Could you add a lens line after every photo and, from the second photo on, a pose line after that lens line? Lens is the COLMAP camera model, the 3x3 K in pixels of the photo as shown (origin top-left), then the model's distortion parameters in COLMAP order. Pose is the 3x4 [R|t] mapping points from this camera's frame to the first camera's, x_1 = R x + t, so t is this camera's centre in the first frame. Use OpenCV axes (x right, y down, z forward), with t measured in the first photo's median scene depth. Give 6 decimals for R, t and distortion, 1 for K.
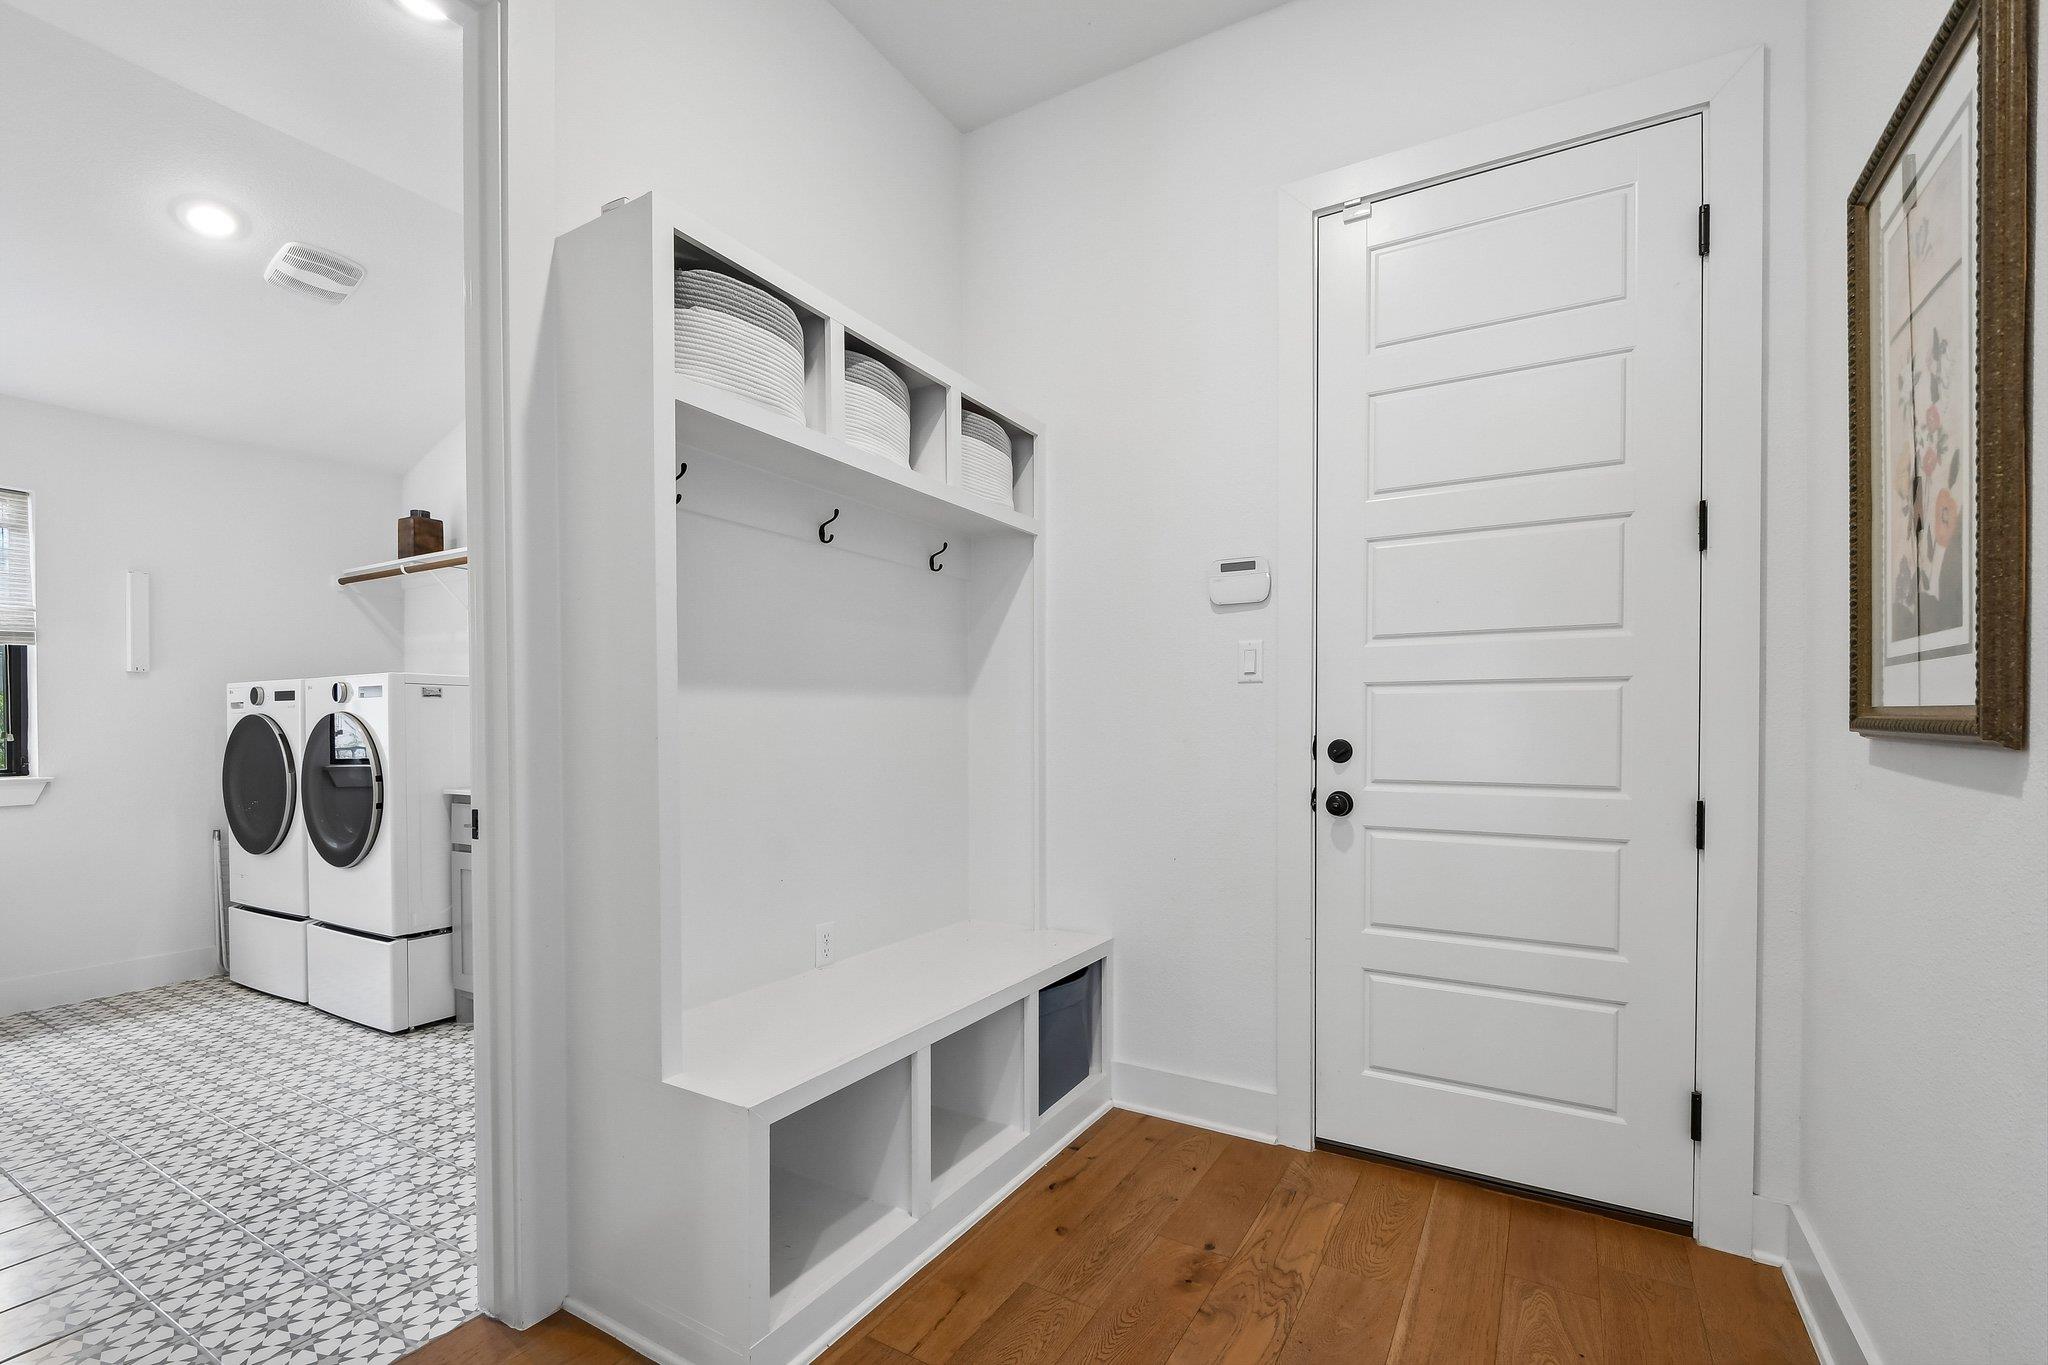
lens RADIAL K [[902.5, 0, 1017.0], [0, 902.5, 739.3], [0, 0, 1]] dist [0.003940, -0.005140]
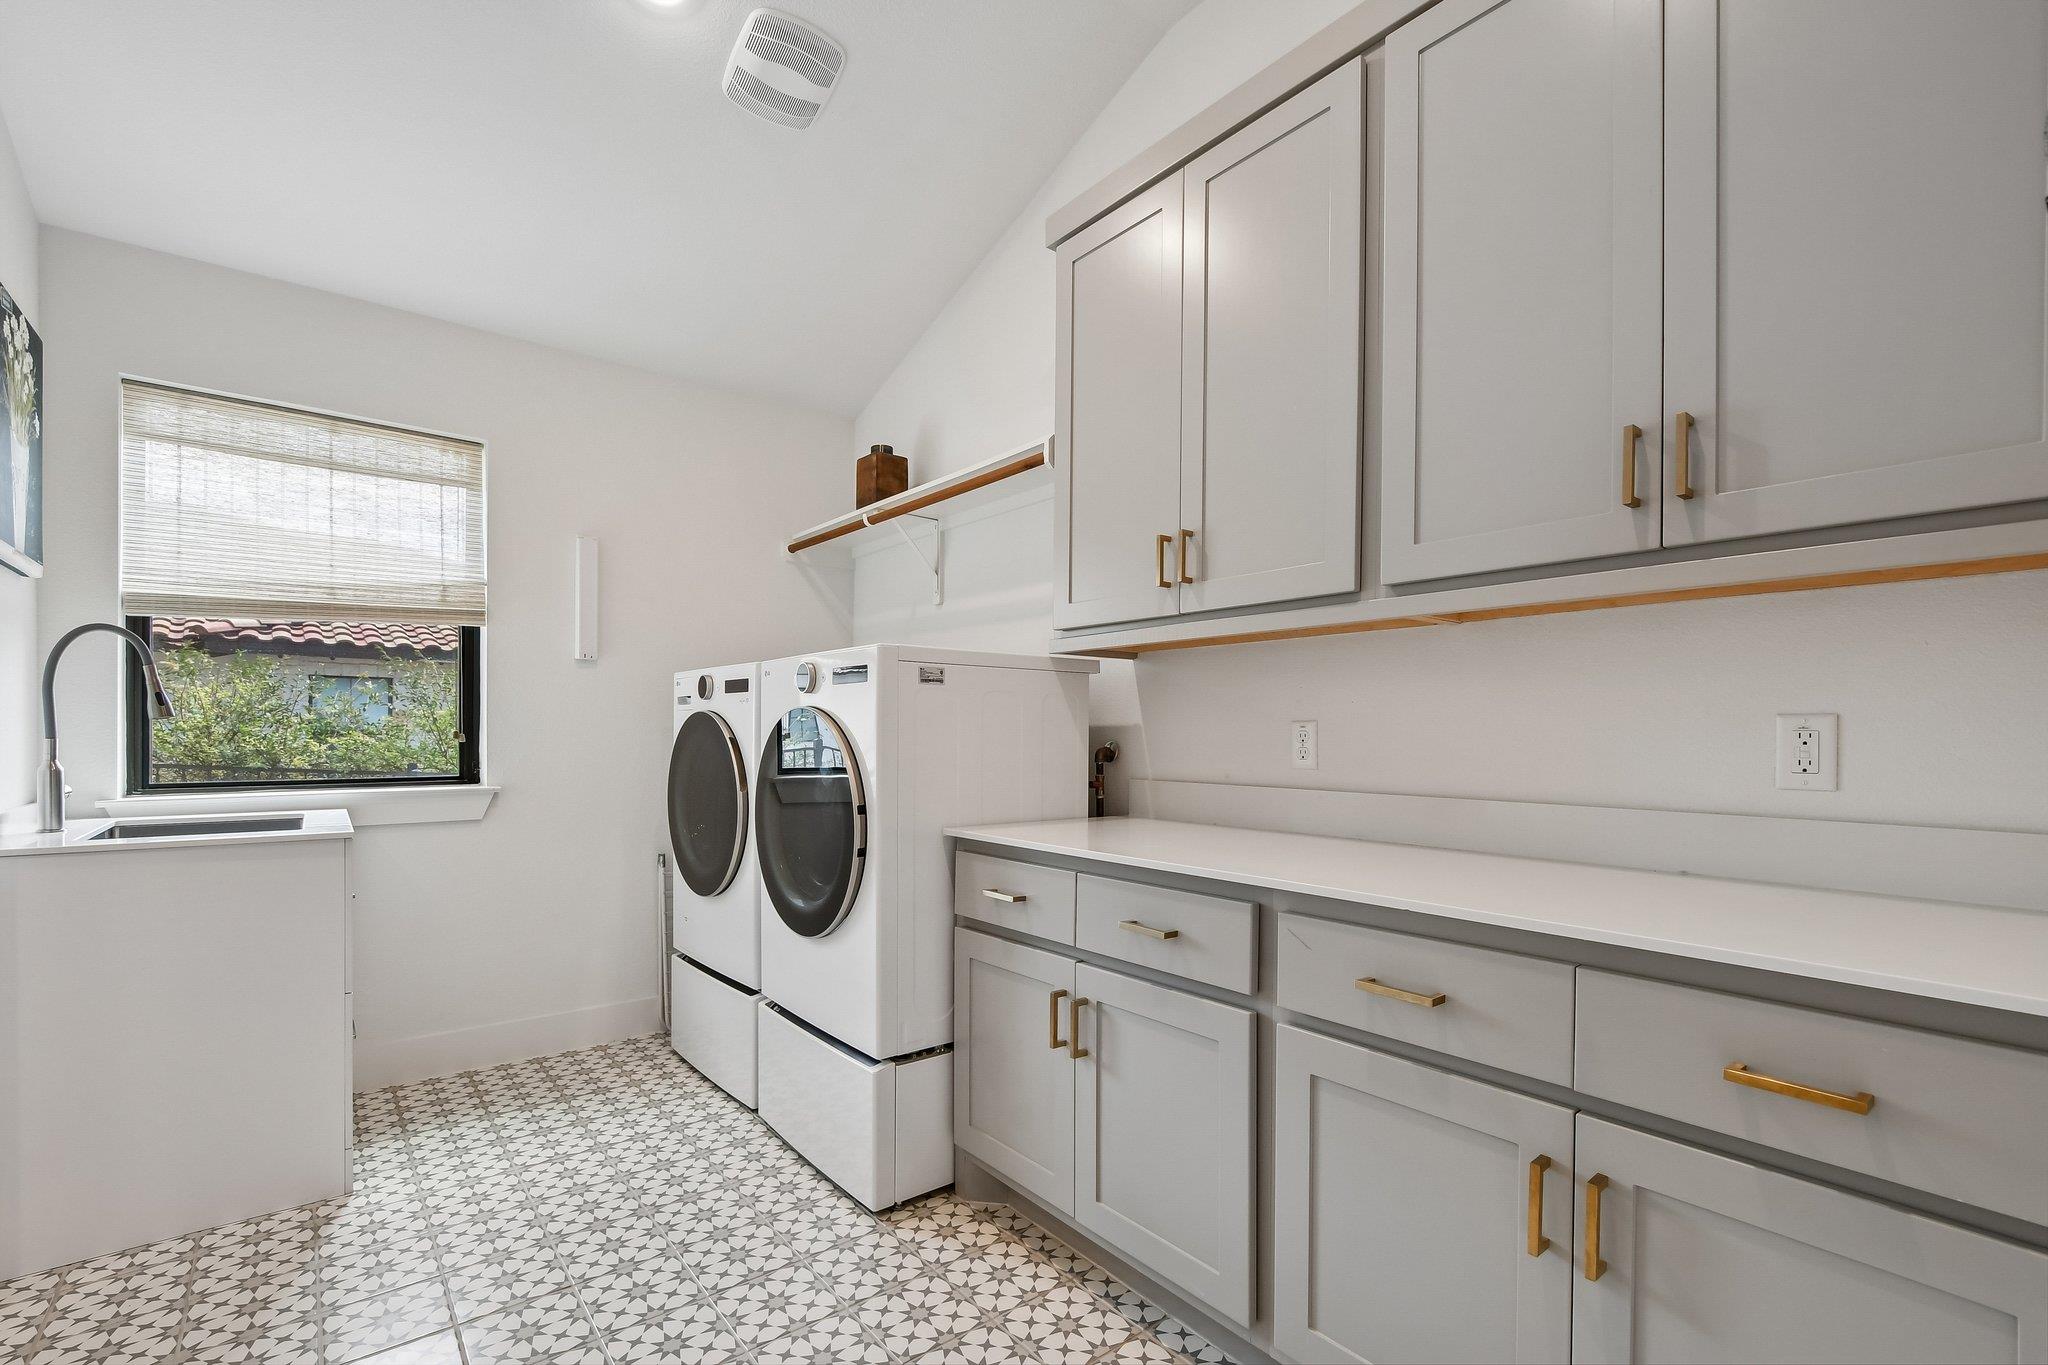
lens RADIAL K [[902.5, 0, 1017.0], [0, 902.5, 739.3], [0, 0, 1]] dist [0.003940, -0.005140]
pose [[0.935920, 0.011708, -0.352018, -0.341856], [-0.013910, 0.999896, -0.003726, -0.005021], [0.351938, 0.008383, 0.935986, 0.396649]]
